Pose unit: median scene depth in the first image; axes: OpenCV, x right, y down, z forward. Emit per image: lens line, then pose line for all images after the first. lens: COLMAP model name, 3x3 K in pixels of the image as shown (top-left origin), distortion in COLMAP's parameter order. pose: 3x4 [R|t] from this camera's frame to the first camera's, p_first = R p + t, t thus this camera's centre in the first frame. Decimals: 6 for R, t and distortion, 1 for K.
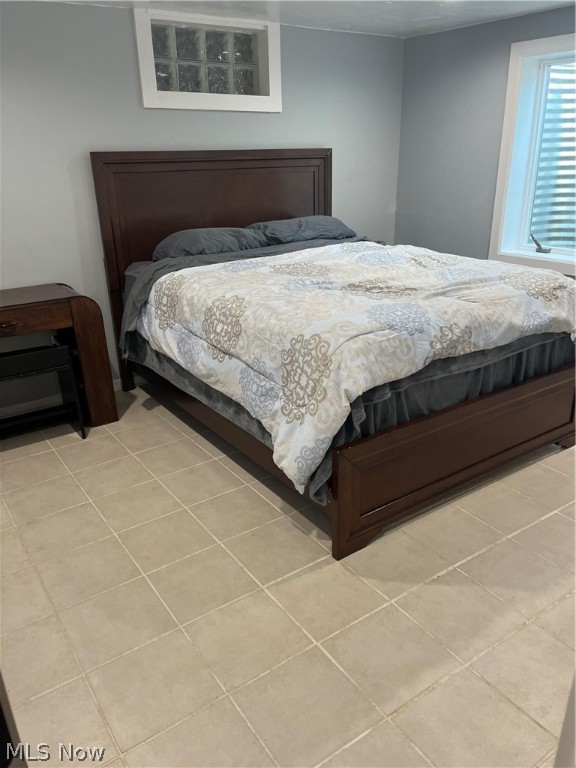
lens RADIAL K [[587.1, 0, 288.0], [0, 587.1, 384.0], [0, 0, 1]] dist [0.047387, -0.060595]
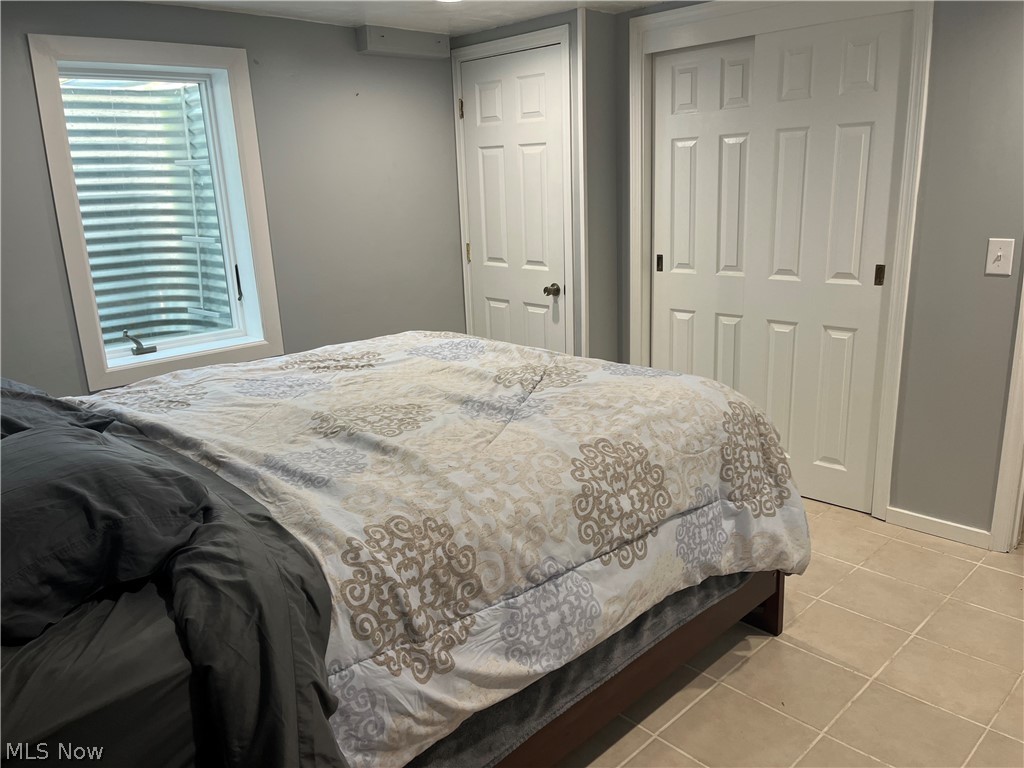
lens RADIAL K [[782.8, 0, 511.8], [0, 782.8, 387.1], [0, 0, 1]] dist [0.047387, -0.060595]
pose [[-0.159125, -0.232540, 0.959481, -0.776471], [0.398403, 0.874092, 0.277918, -0.436454], [-0.903302, 0.426484, -0.046445, 1.111575]]
